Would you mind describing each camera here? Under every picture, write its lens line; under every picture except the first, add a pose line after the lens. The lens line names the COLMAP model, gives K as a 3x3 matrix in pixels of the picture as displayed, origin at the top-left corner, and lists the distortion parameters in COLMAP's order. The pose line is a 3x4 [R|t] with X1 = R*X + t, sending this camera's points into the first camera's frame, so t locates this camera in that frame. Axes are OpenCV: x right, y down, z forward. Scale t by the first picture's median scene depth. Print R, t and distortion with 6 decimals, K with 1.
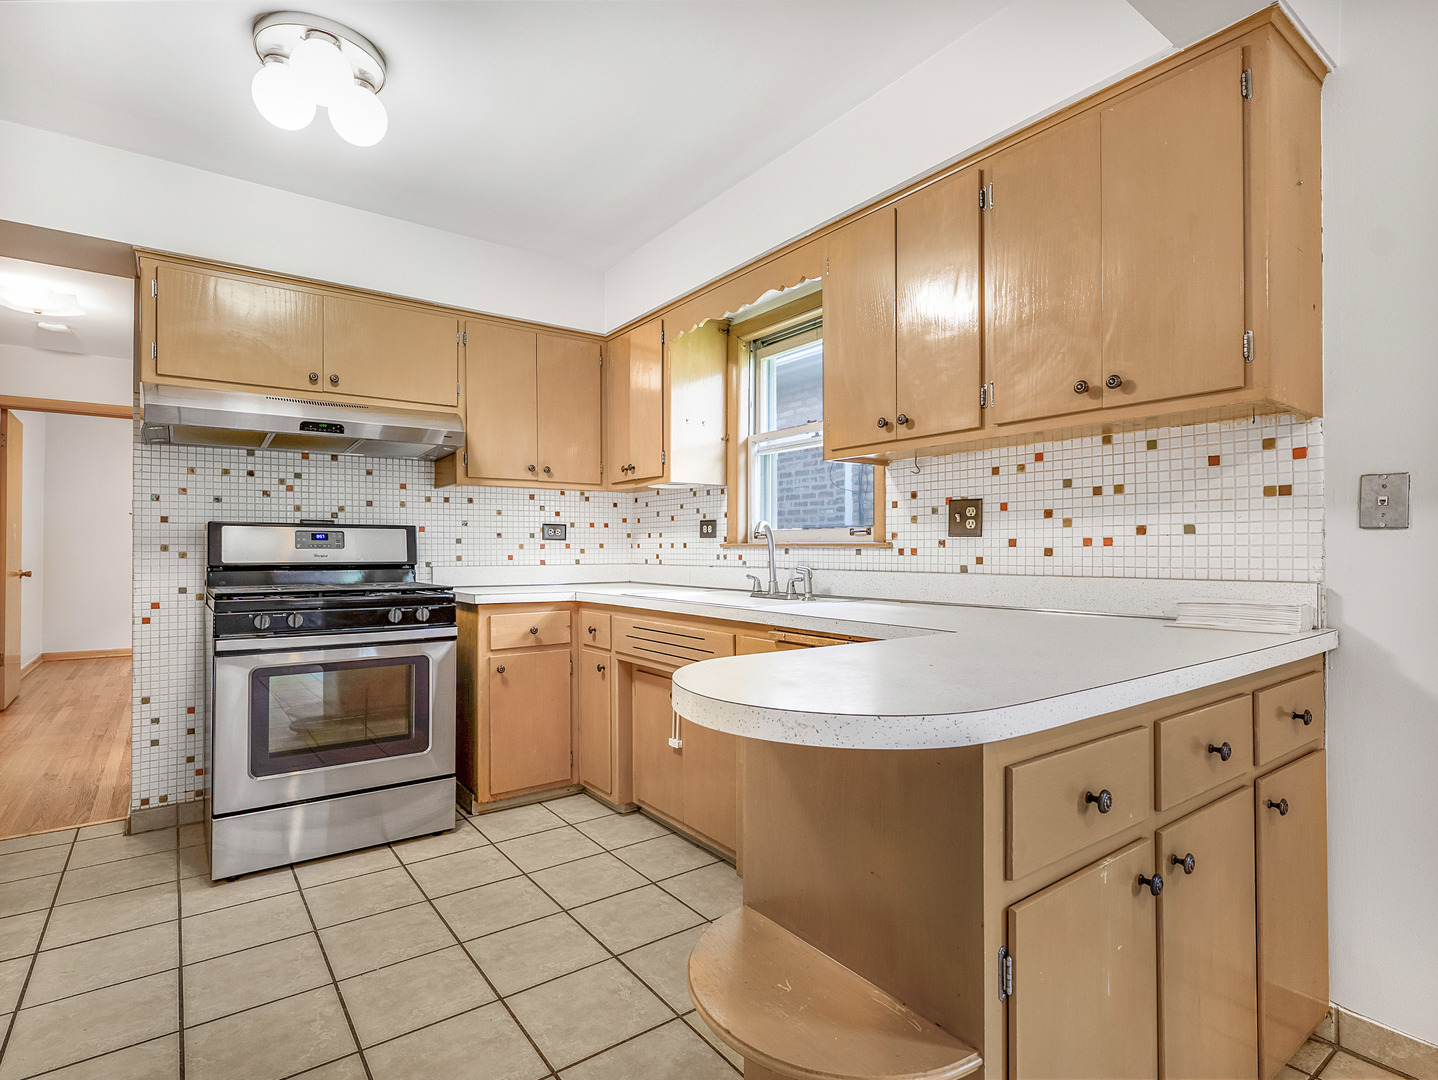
lens RADIAL K [[729.1, 0, 695.7], [0, 729.1, 542.7], [0, 0, 1]] dist [0.007842, -0.004513]
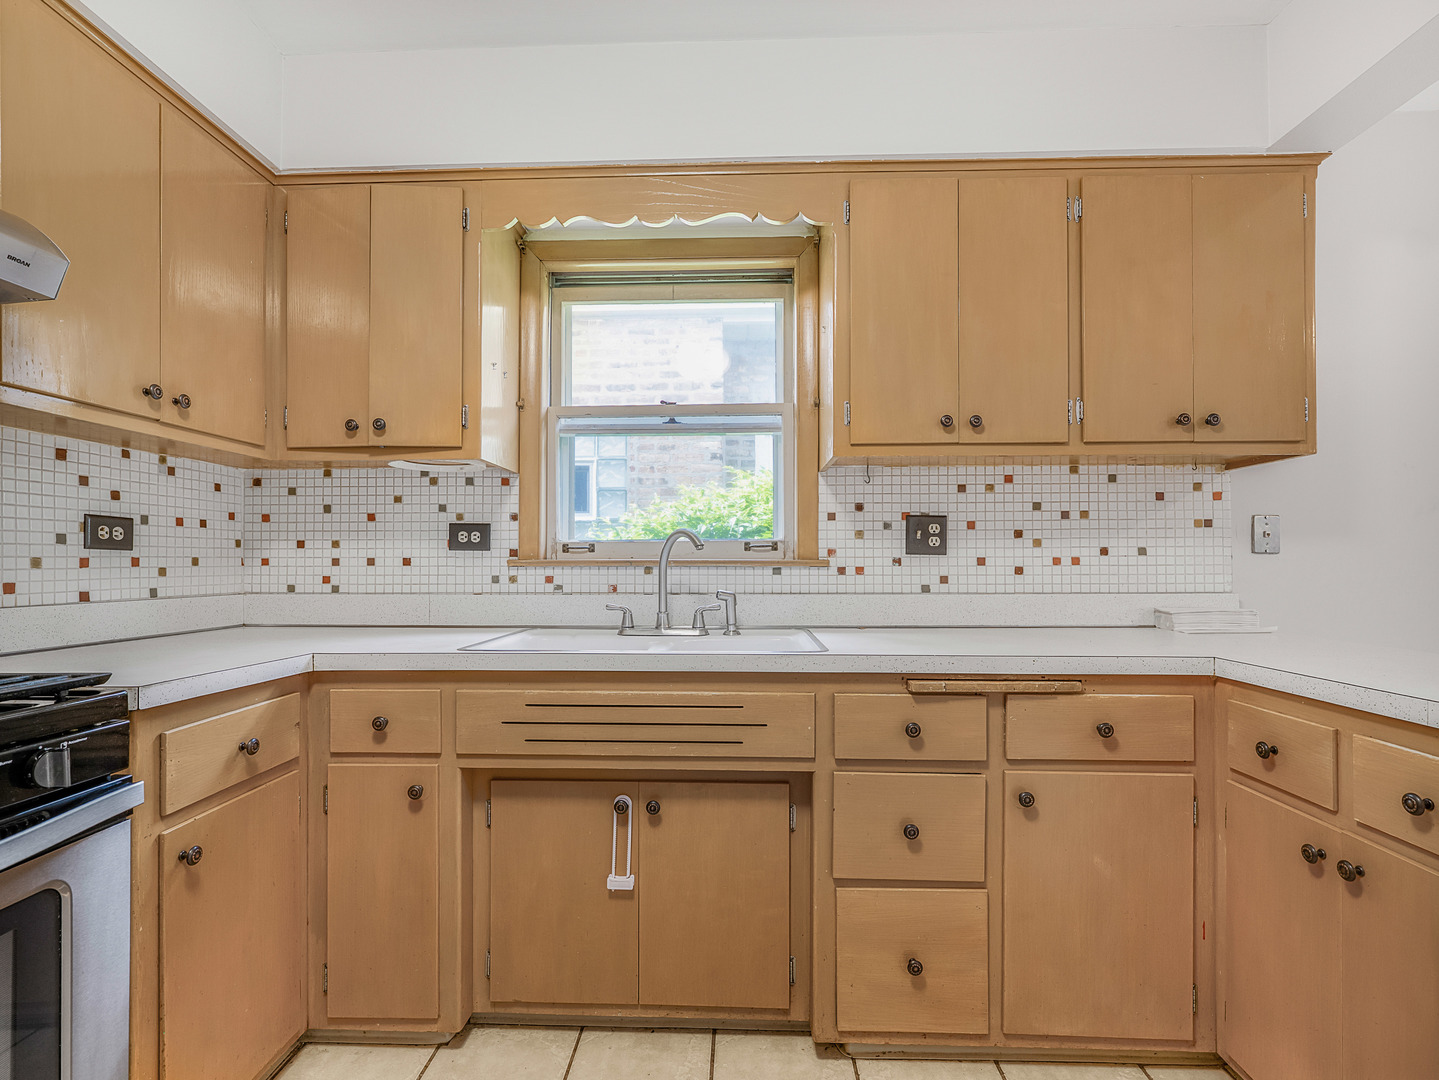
lens RADIAL K [[691.2, 0, 702.5], [0, 691.2, 559.4], [0, 0, 1]] dist [-0.004292, 0.001528]
pose [[0.609698, 0.006249, 0.792609, -0.411013], [-0.007153, 0.999972, -0.002381, 0.001687], [-0.792601, -0.004218, 0.609726, 0.536582]]
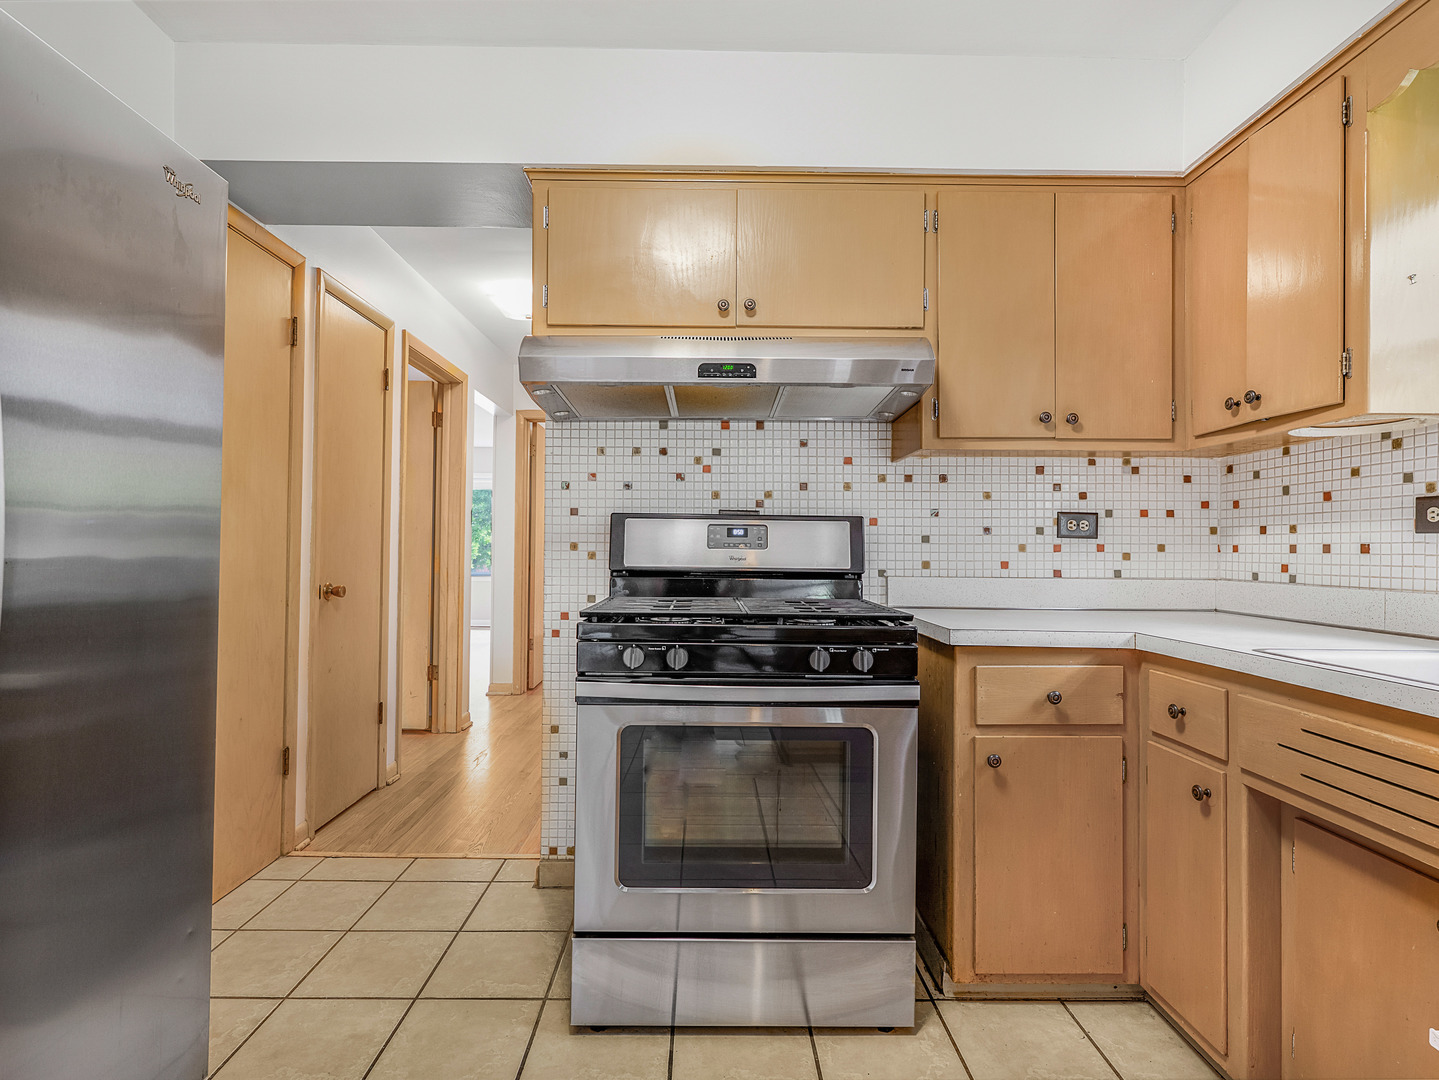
lens RADIAL K [[729.6, 0, 730.3], [0, 729.6, 545.4], [0, 0, 1]] dist [0.007842, -0.004513]
pose [[0.833793, 0.006278, -0.552042, -0.125697], [-0.004706, 0.999980, 0.004264, 0.001799], [0.552058, -0.000957, 0.833805, 0.412458]]
